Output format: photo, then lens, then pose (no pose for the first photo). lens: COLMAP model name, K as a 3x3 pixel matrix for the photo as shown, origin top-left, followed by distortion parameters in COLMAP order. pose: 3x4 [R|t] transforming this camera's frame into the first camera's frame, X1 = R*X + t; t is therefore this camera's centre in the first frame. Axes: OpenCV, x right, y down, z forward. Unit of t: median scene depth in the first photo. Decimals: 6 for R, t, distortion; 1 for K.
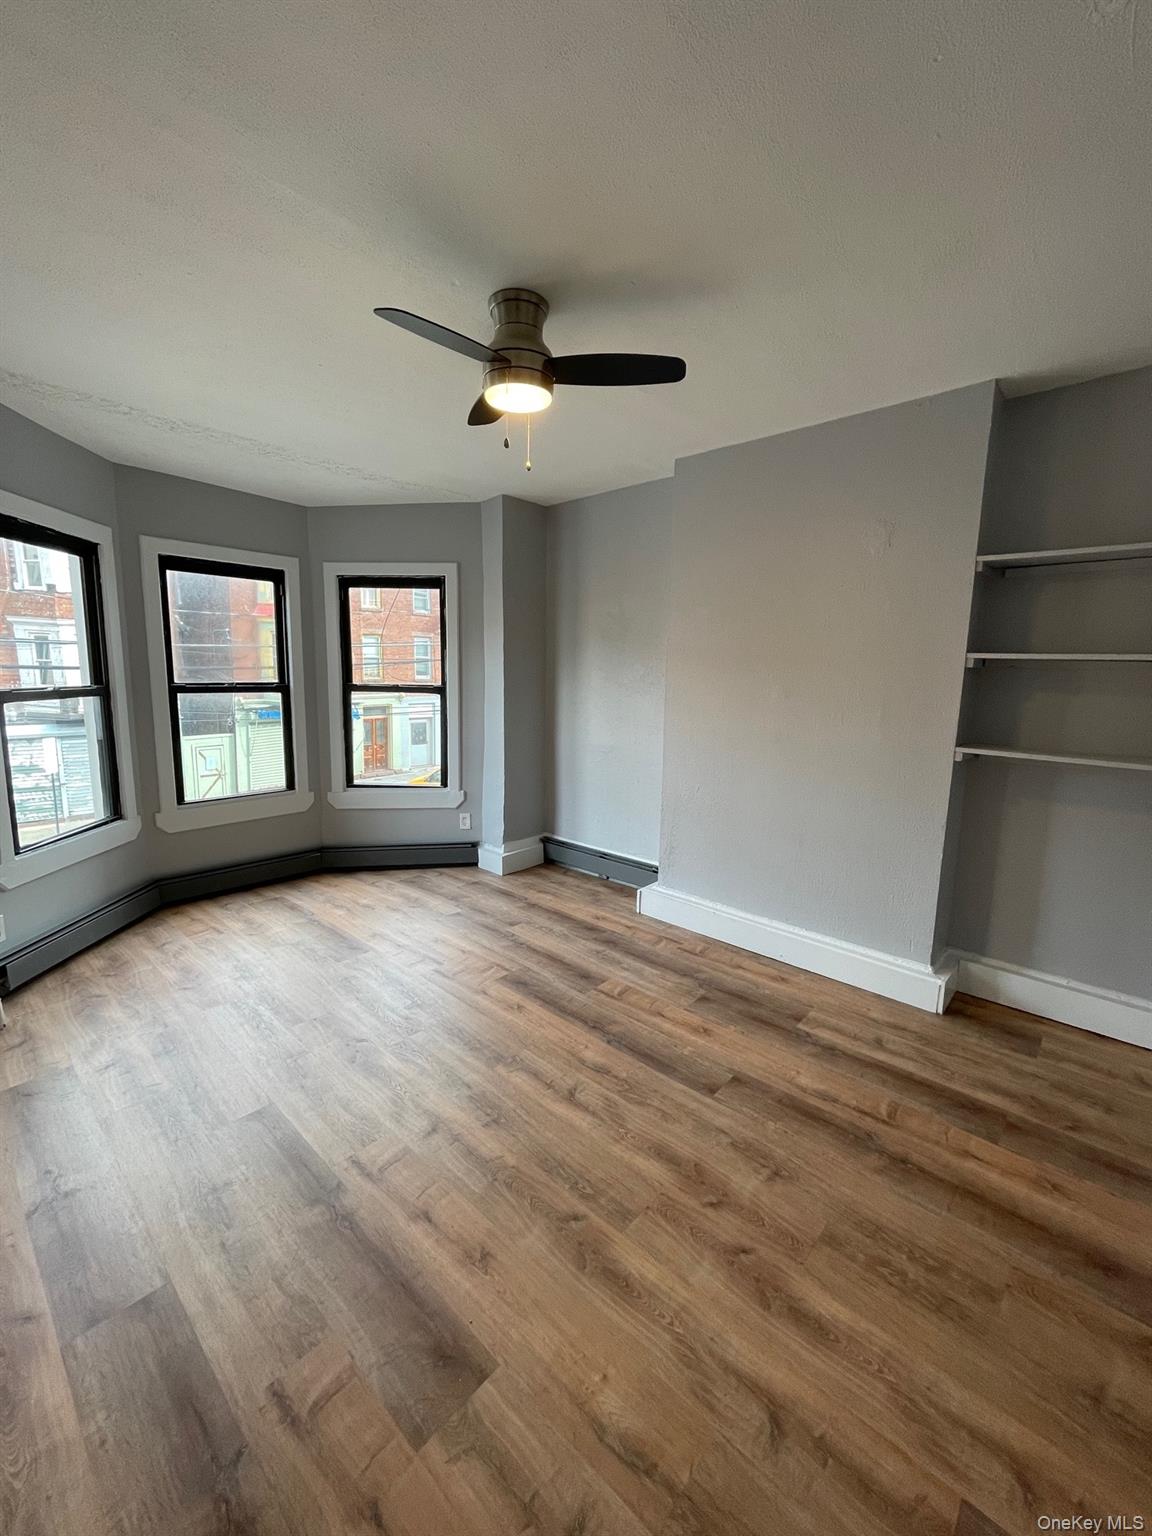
lens RADIAL K [[619.7, 0, 569.4], [0, 619.7, 757.9], [0, 0, 1]] dist [-0.014612, 0.009020]
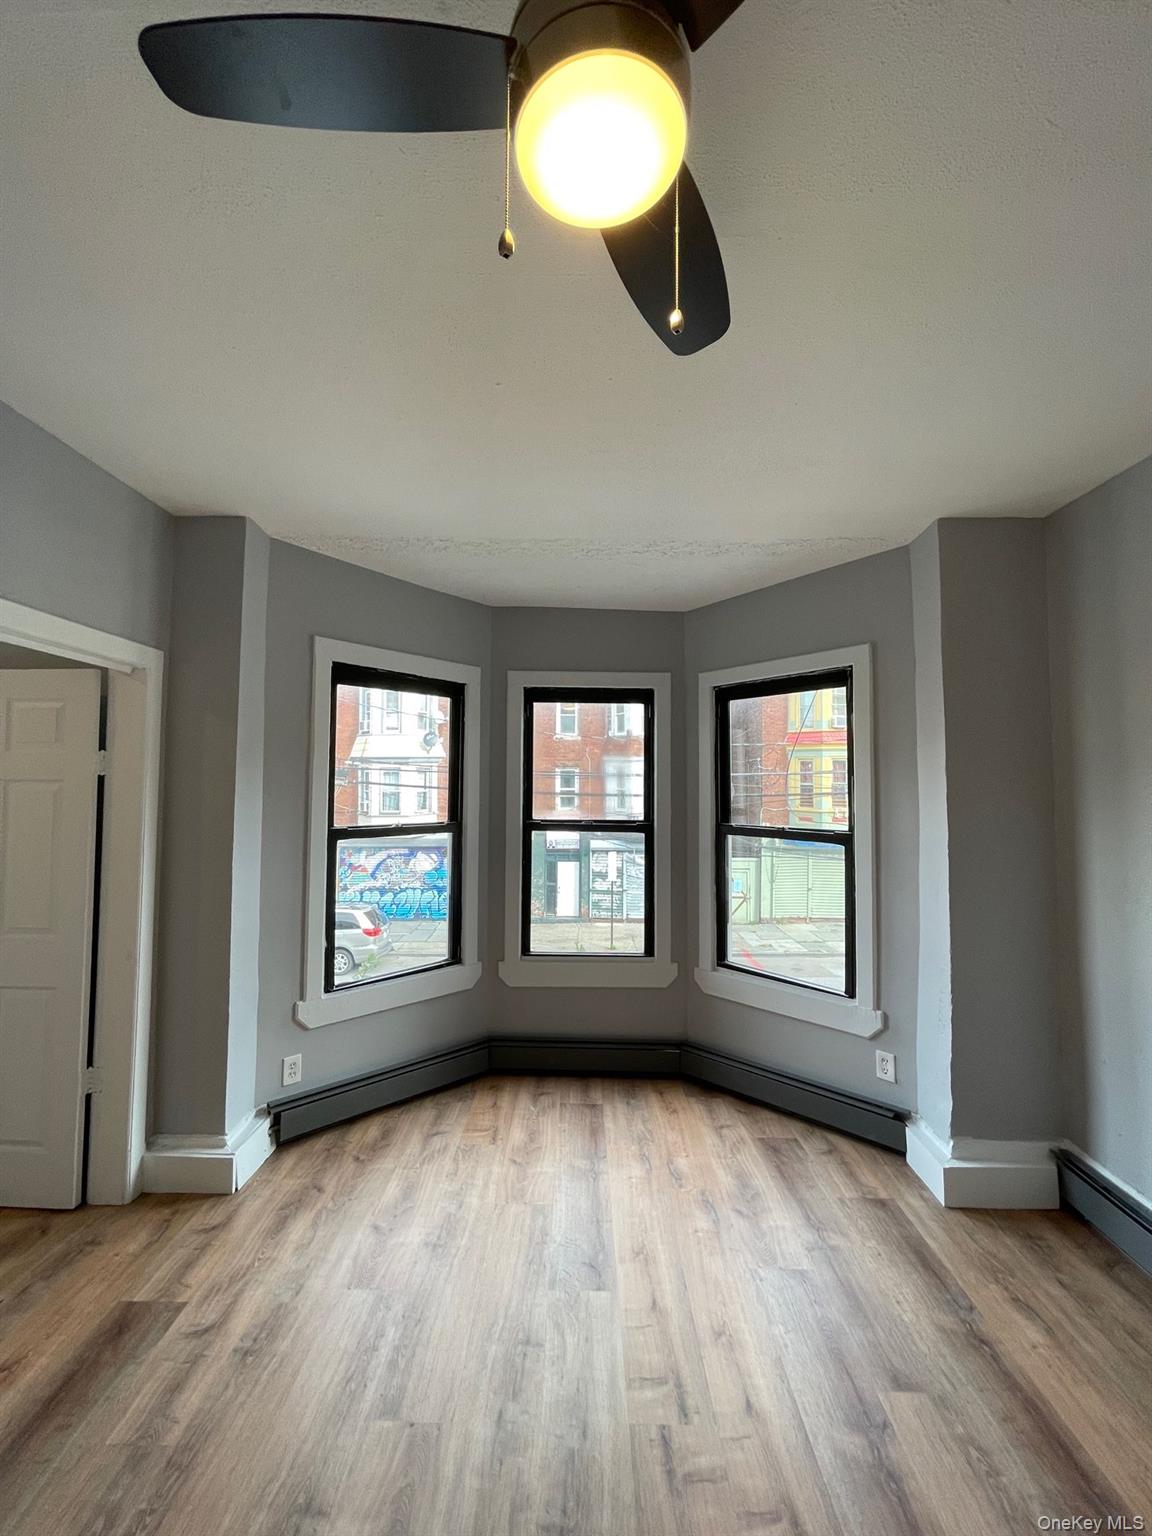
lens RADIAL K [[619.7, 0, 569.4], [0, 619.7, 757.9], [0, 0, 1]] dist [-0.014612, 0.009020]
pose [[0.668020, -0.046698, -0.742677, 0.082391], [-0.102954, 0.982631, -0.154390, -0.066617], [0.736987, 0.179598, 0.651610, 0.371043]]
